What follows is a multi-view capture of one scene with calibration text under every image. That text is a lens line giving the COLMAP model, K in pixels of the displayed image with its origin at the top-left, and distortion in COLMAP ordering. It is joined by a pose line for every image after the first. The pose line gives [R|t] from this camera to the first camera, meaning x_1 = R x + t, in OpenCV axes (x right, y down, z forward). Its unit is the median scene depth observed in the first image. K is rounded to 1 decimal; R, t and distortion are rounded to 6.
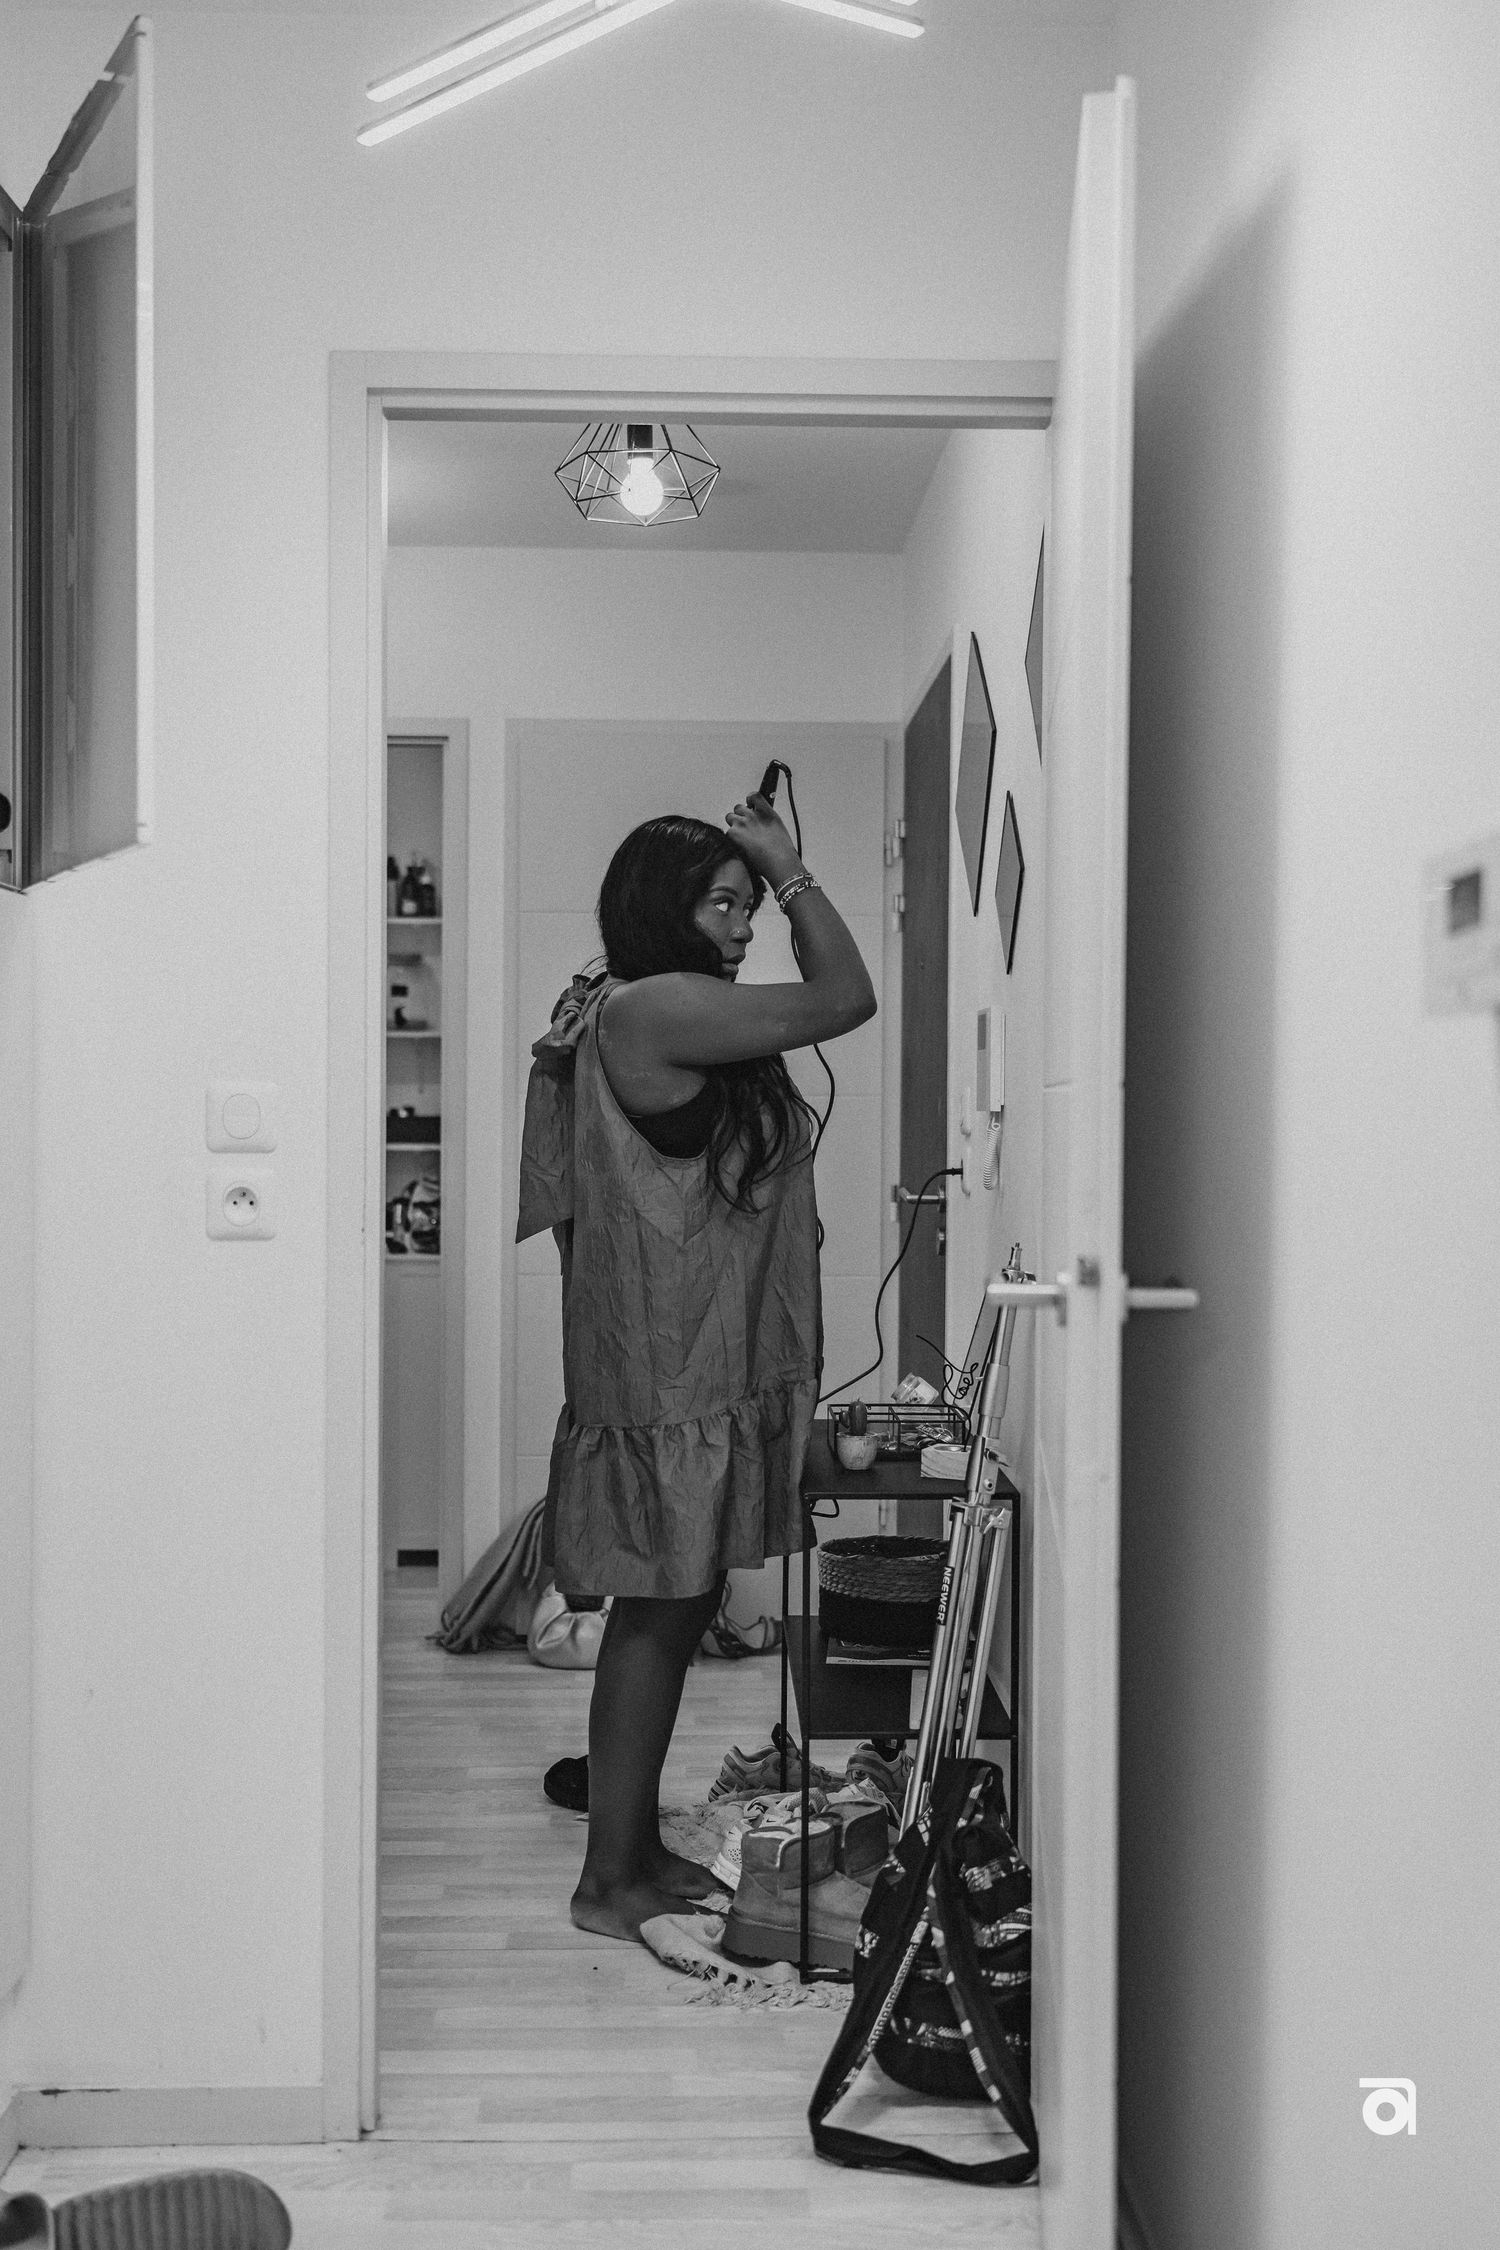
lens RADIAL K [[2377.9, 0, 750.0], [0, 2377.9, 1125.0], [0, 0, 1]] dist [-0.000763, -0.002401]
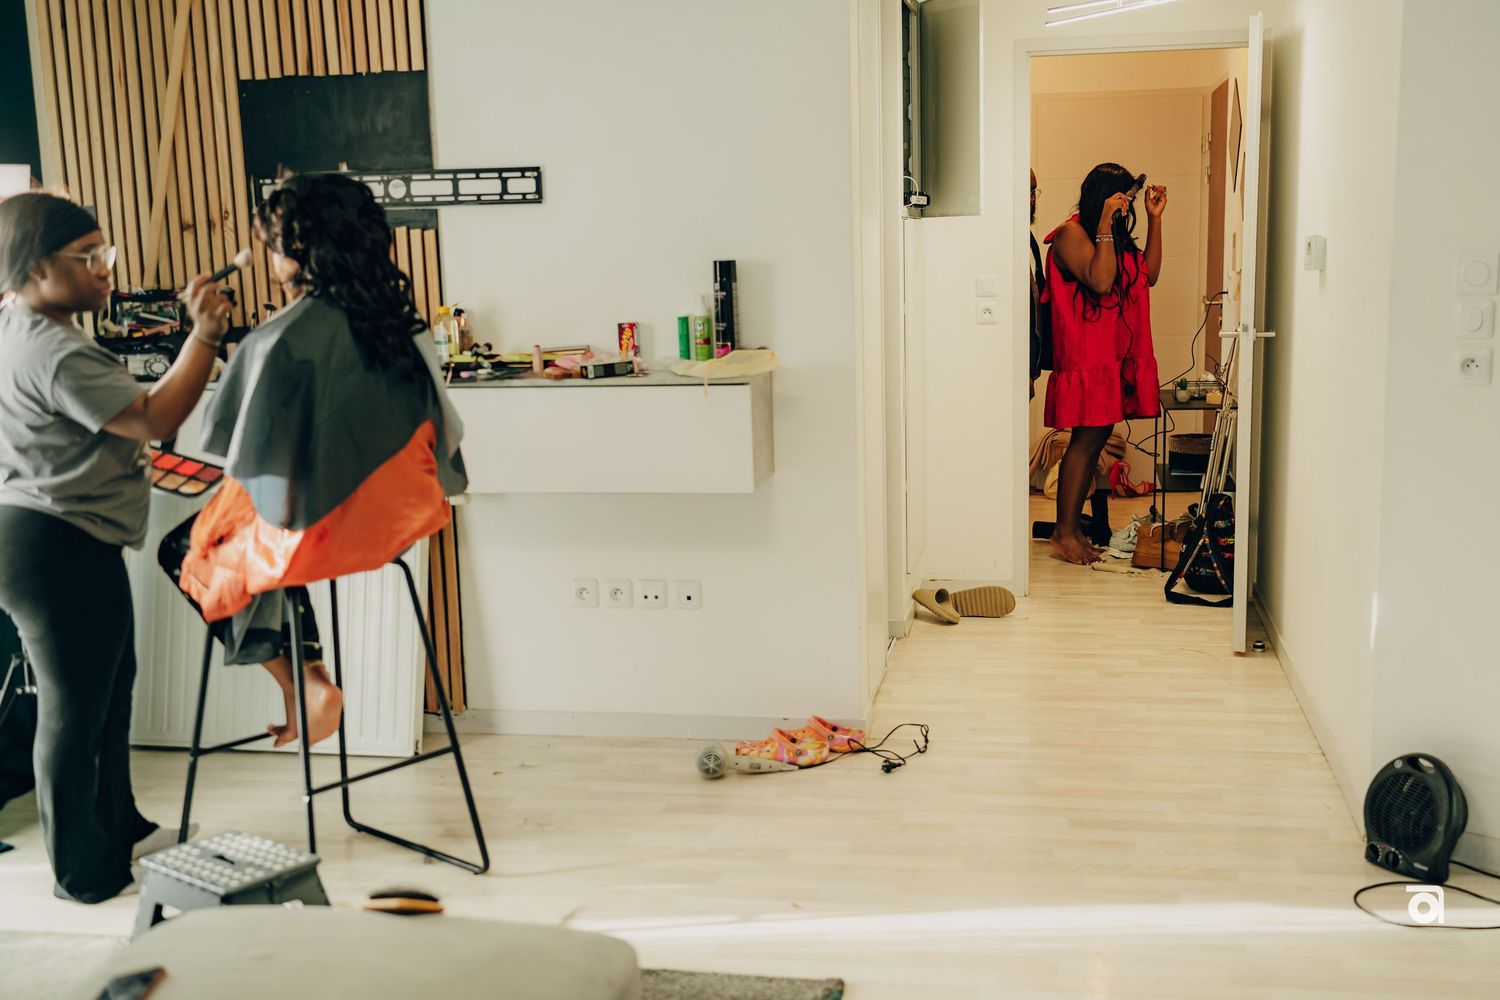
lens RADIAL K [[1655.6, 0, 752.1], [0, 1655.6, 540.8], [0, 0, 1]] dist [-0.015658, -0.015180]
pose [[0.976672, 0.006542, -0.214635, -0.035092], [0.031573, 0.984297, 0.173672, -0.053925], [0.212401, -0.176397, 0.961129, -1.098657]]
